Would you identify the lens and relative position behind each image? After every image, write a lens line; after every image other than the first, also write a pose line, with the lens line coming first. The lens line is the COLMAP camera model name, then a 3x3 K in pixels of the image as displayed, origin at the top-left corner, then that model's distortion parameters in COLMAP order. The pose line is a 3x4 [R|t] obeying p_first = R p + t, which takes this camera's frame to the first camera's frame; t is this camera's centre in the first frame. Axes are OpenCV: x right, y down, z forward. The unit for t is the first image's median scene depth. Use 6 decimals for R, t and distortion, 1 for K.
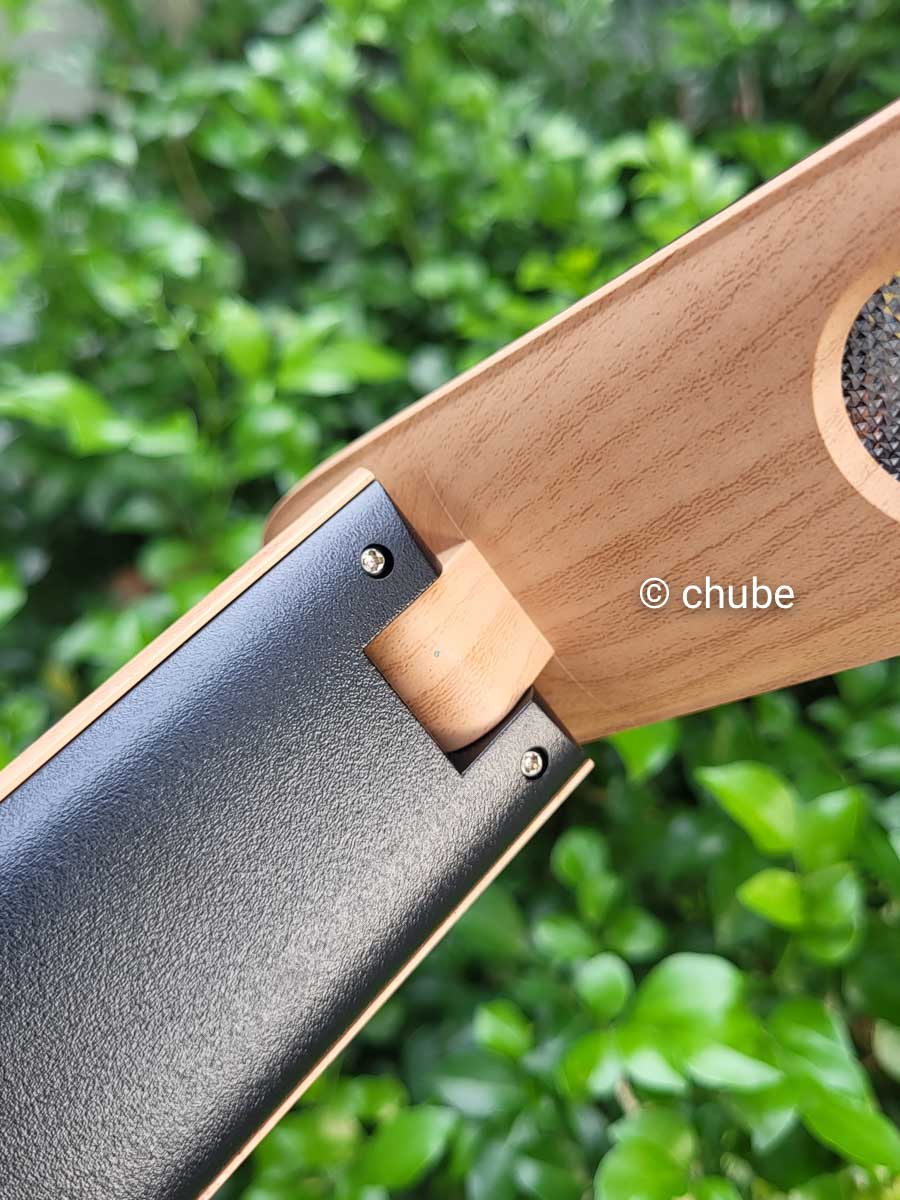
lens RADIAL K [[1242.7, 0, 450.0], [0, 1242.7, 600.0], [0, 0, 1]] dist [-0.022243, 0.029506]
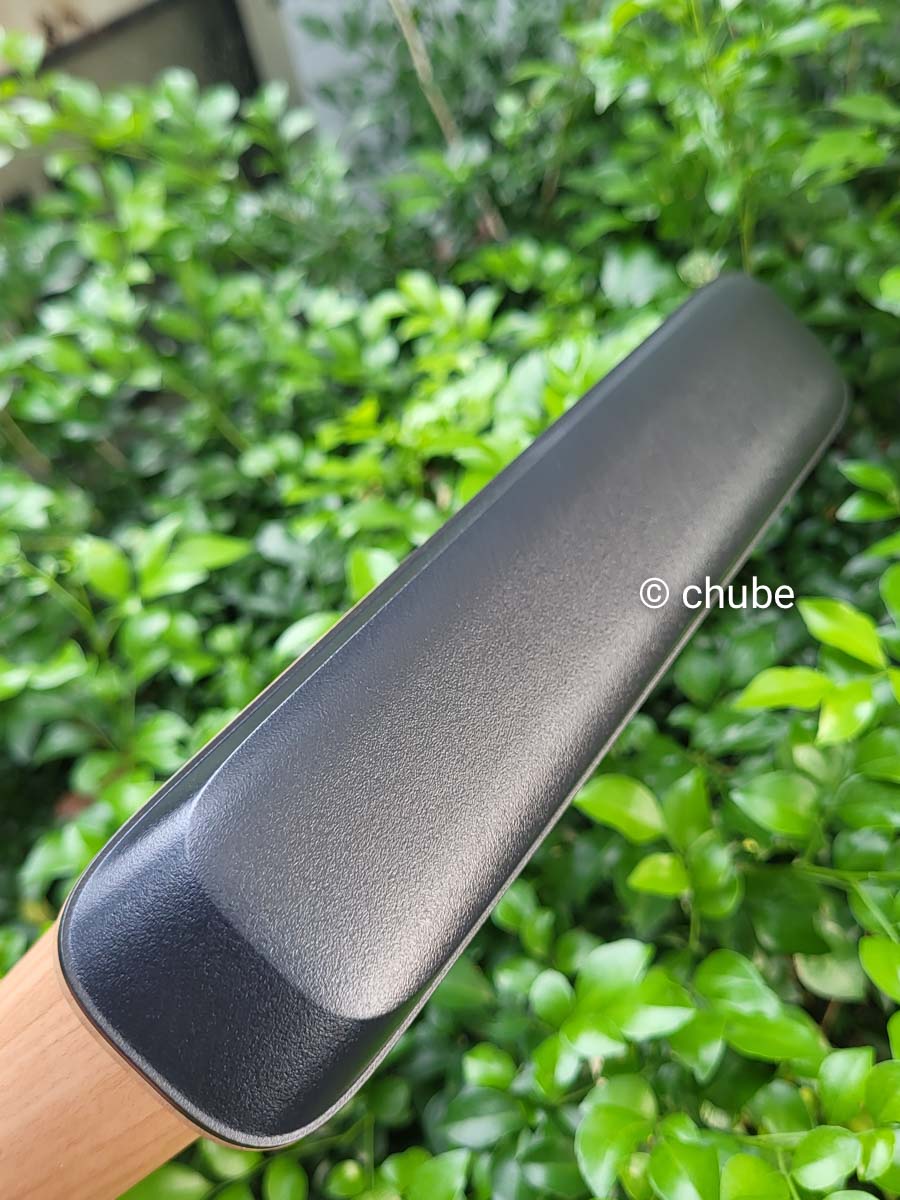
lens RADIAL K [[1232.3, 0, 450.0], [0, 1232.3, 600.0], [0, 0, 1]] dist [-0.008618, 0.014733]
pose [[0.949028, -0.307123, 0.070861, 0.042874], [0.312770, 0.945442, -0.091180, 0.020748], [-0.038991, 0.108696, 0.993310, -0.125408]]
